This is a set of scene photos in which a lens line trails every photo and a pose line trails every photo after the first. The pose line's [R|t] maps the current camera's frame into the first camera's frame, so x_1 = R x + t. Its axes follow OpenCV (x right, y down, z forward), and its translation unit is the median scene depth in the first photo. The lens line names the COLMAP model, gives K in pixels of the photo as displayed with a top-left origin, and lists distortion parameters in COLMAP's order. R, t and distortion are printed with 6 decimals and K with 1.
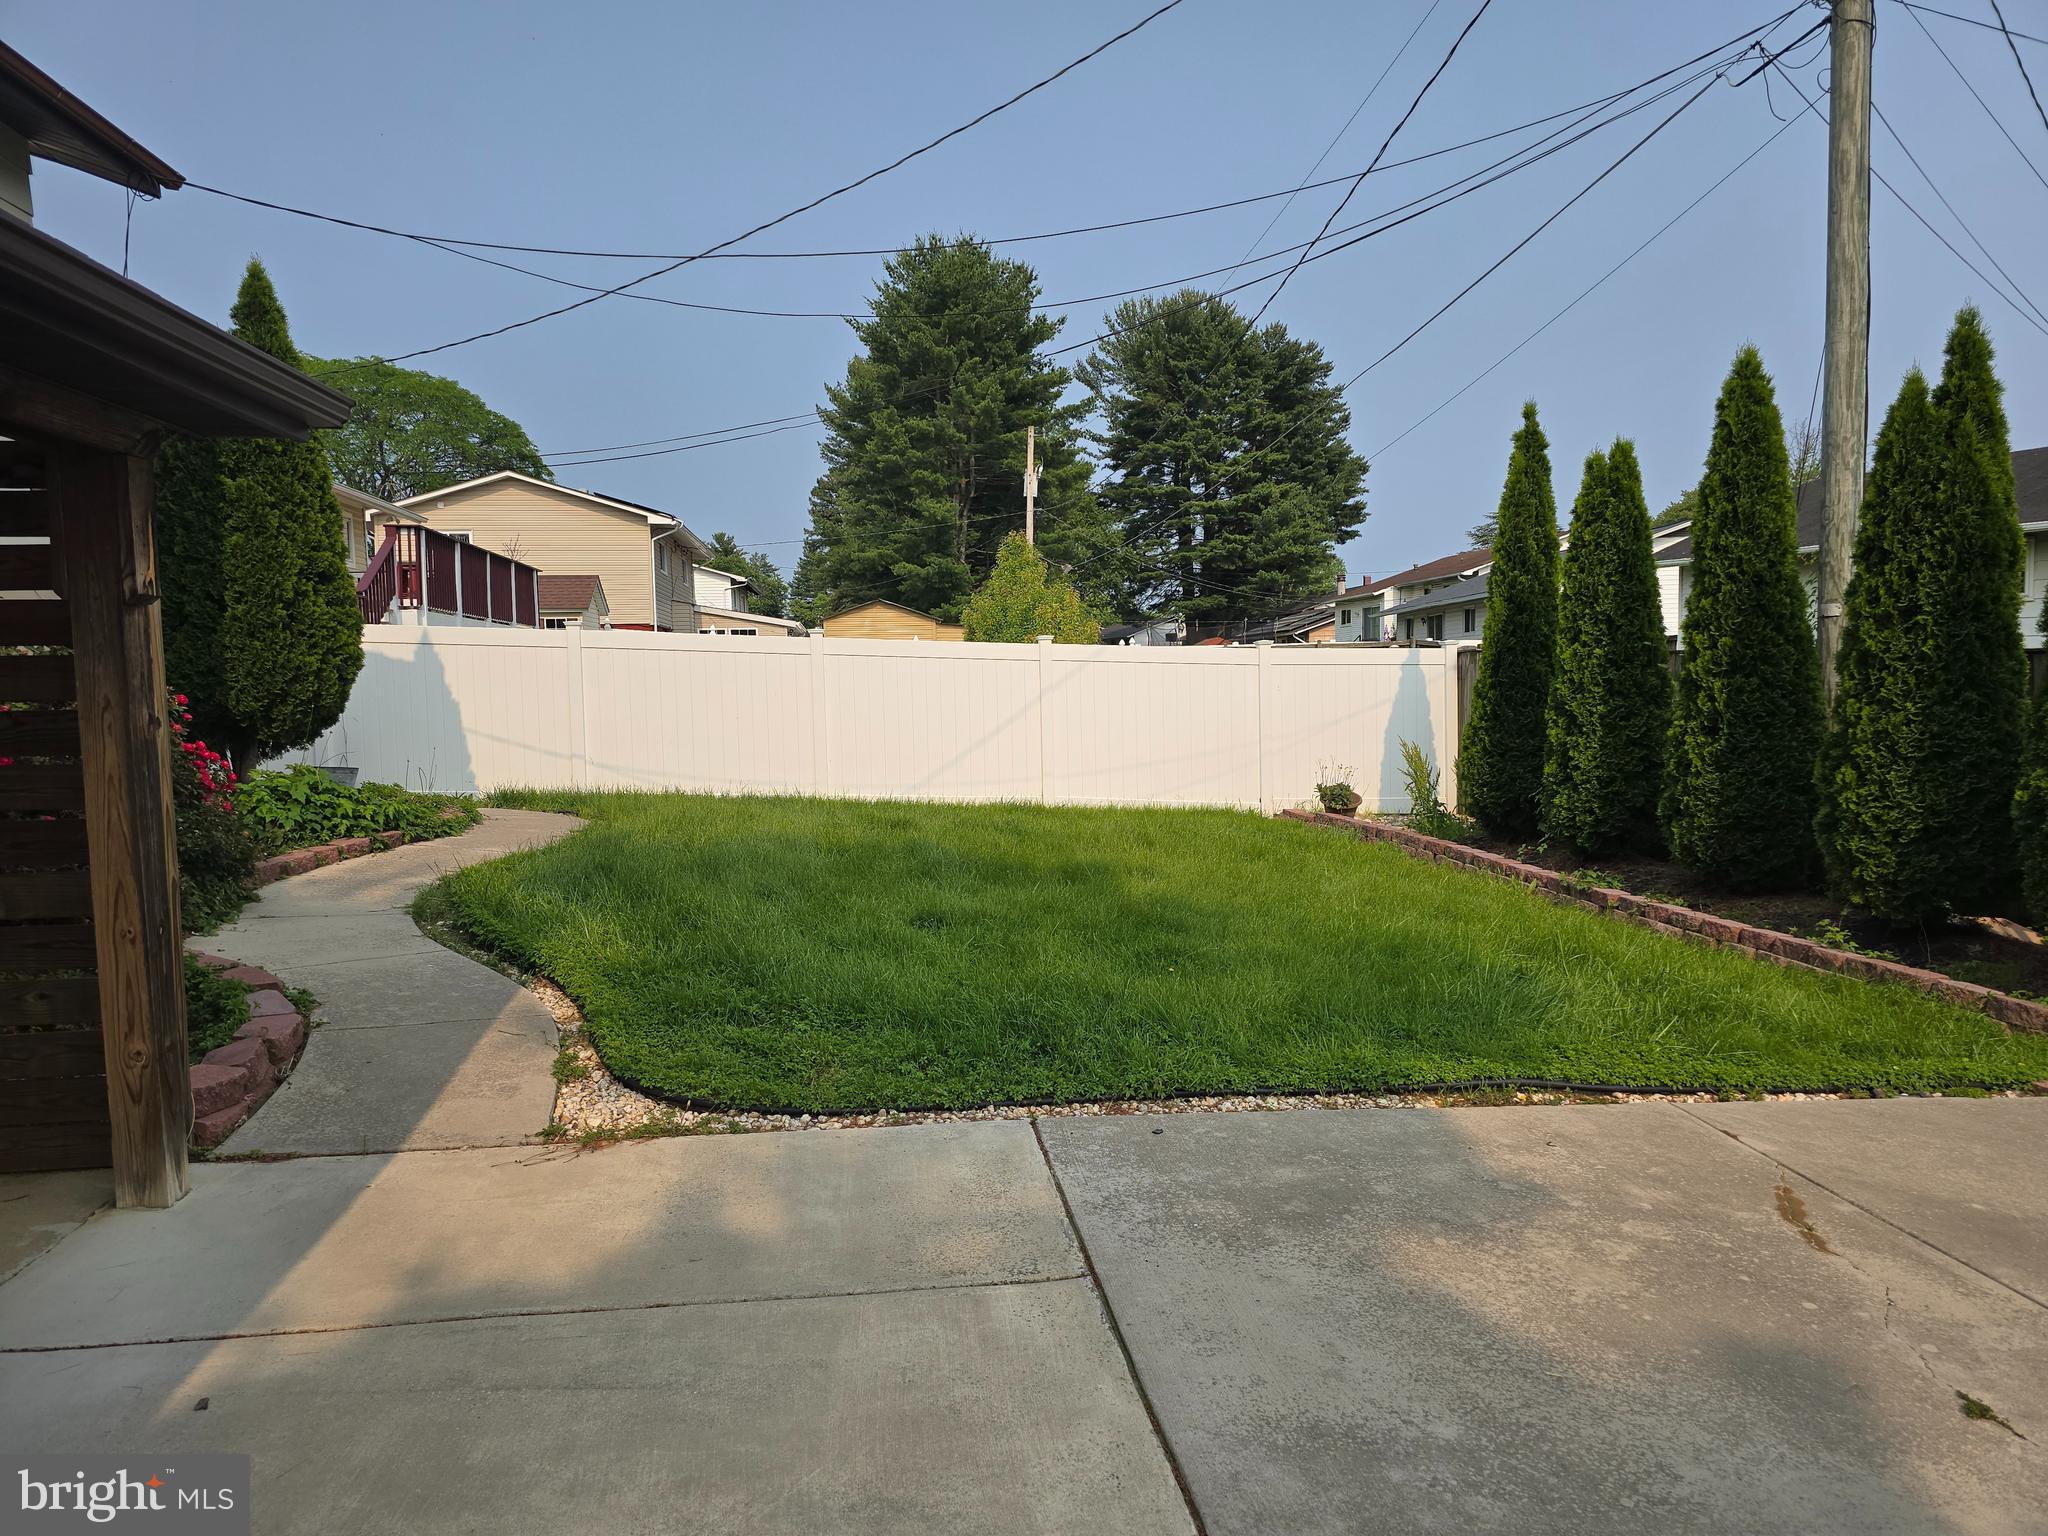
lens RADIAL K [[1372.5, 0, 1023.3], [0, 1372.5, 767.5], [0, 0, 1]] dist [0.079544, -0.082973]
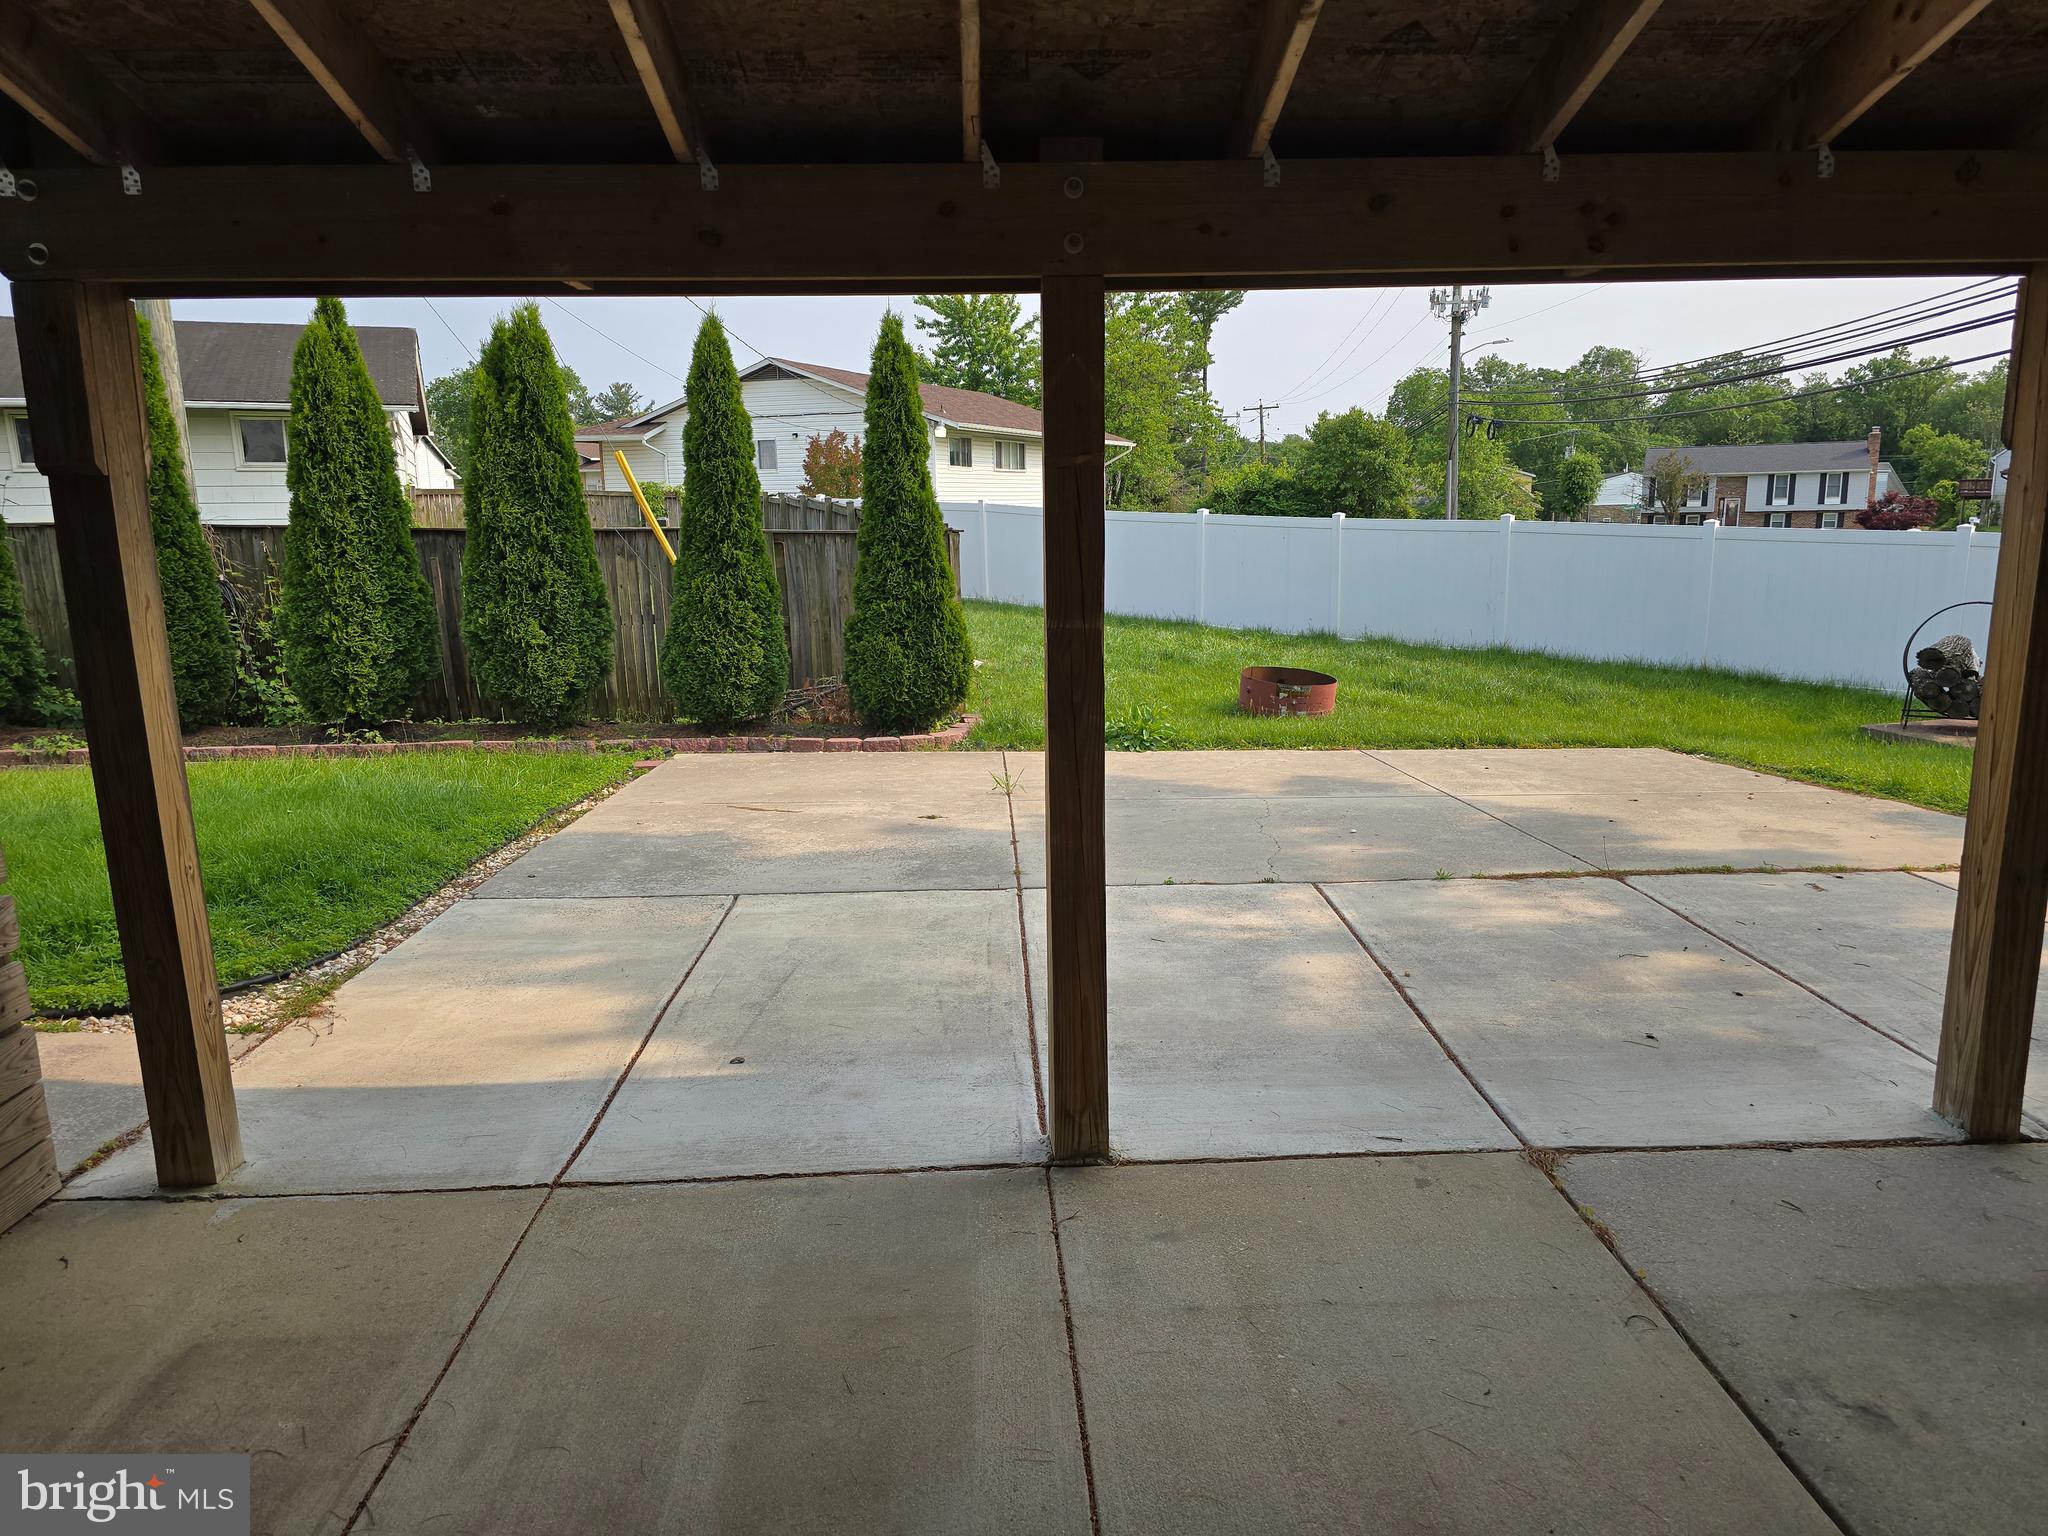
lens RADIAL K [[1372.5, 0, 1035.8], [0, 1372.5, 779.0], [0, 0, 1]] dist [0.079544, -0.082973]
pose [[0.085678, -0.179347, 0.980048, -0.615923], [0.078591, 0.981816, 0.172800, -0.020057], [-0.993218, 0.062218, 0.098215, 0.168231]]
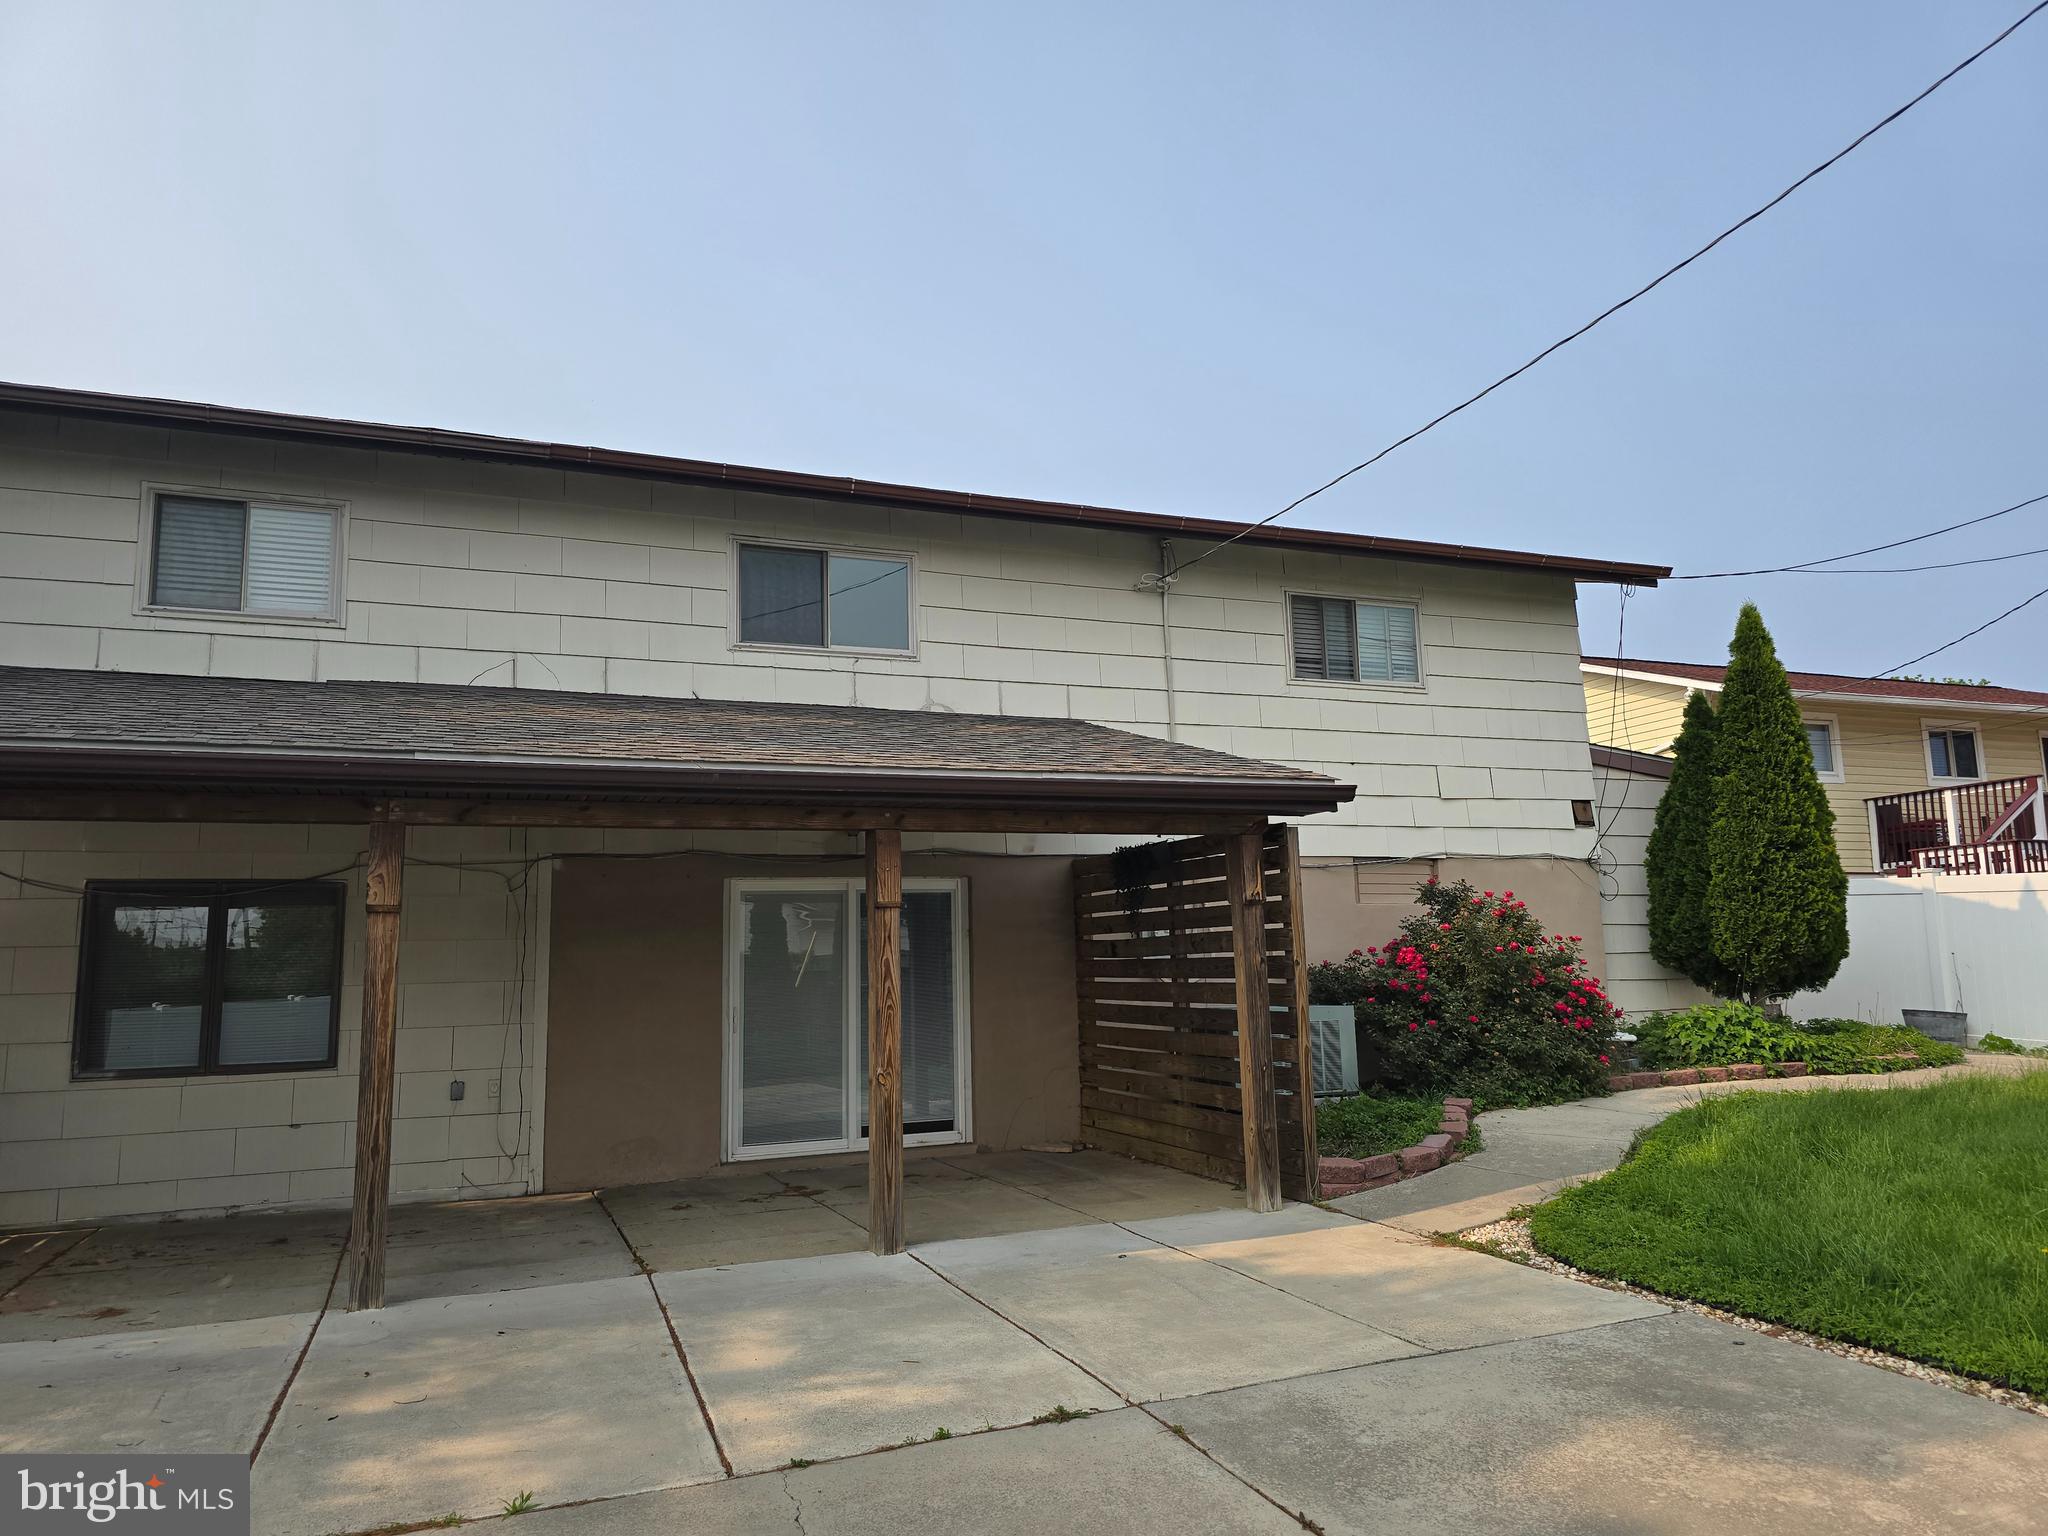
lens RADIAL K [[1372.5, 0, 1031.1], [0, 1372.5, 769.6], [0, 0, 1]] dist [0.079544, -0.082973]
pose [[0.262391, -0.125946, -0.956707, 0.540173], [-0.040285, 0.989152, -0.141266, -0.006059], [0.964120, 0.075608, 0.254471, 0.063009]]
